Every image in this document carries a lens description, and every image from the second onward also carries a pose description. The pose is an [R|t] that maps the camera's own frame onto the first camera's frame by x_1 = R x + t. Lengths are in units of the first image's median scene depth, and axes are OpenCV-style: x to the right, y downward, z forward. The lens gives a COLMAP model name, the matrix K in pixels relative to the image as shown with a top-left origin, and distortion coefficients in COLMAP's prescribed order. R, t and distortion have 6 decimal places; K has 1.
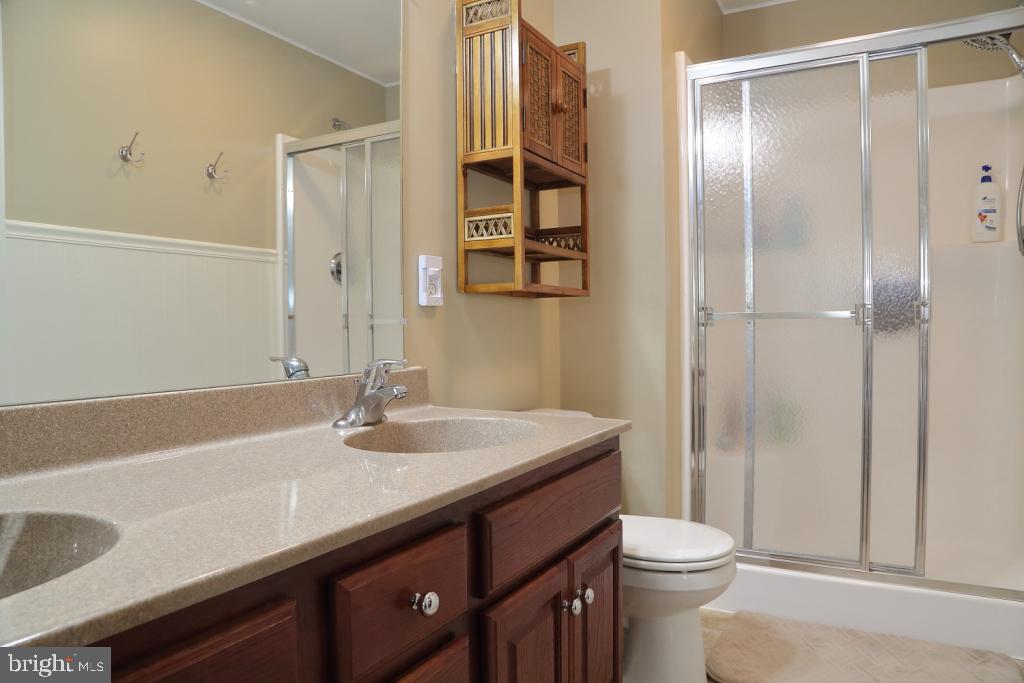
lens RADIAL K [[696.1, 0, 517.1], [0, 696.1, 343.5], [0, 0, 1]] dist [-0.072375, 0.000415]
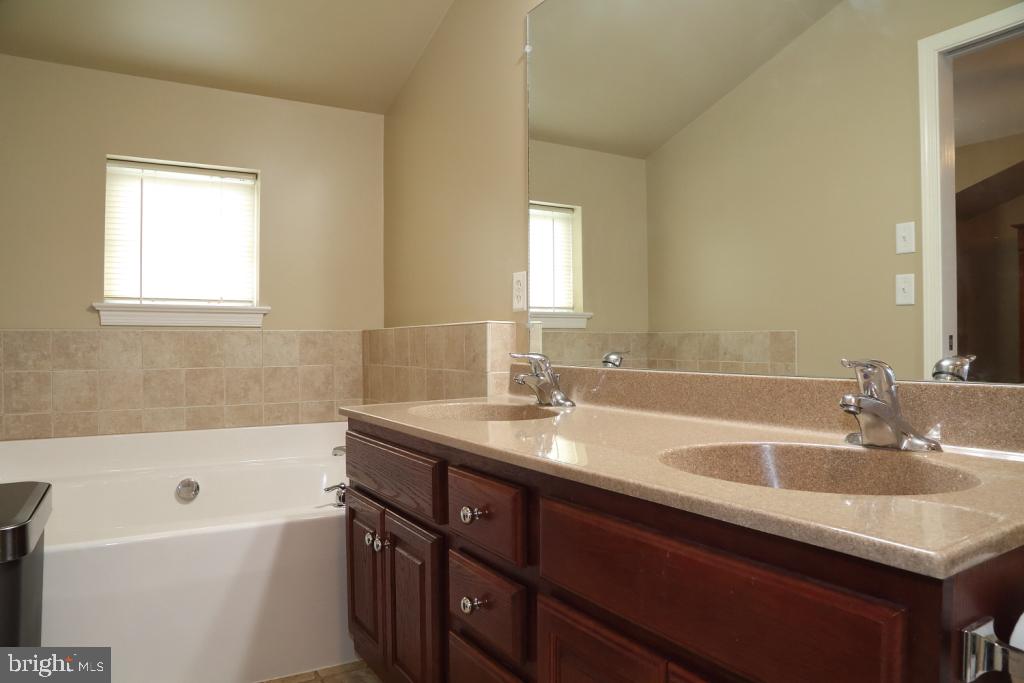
lens RADIAL K [[696.1, 0, 517.1], [0, 696.1, 343.5], [0, 0, 1]] dist [-0.072375, 0.000415]
pose [[-0.508236, 0.004782, -0.861204, 0.768198], [-0.012911, 0.999830, 0.013171, 0.004595], [0.861121, 0.017813, -0.508088, 1.333129]]
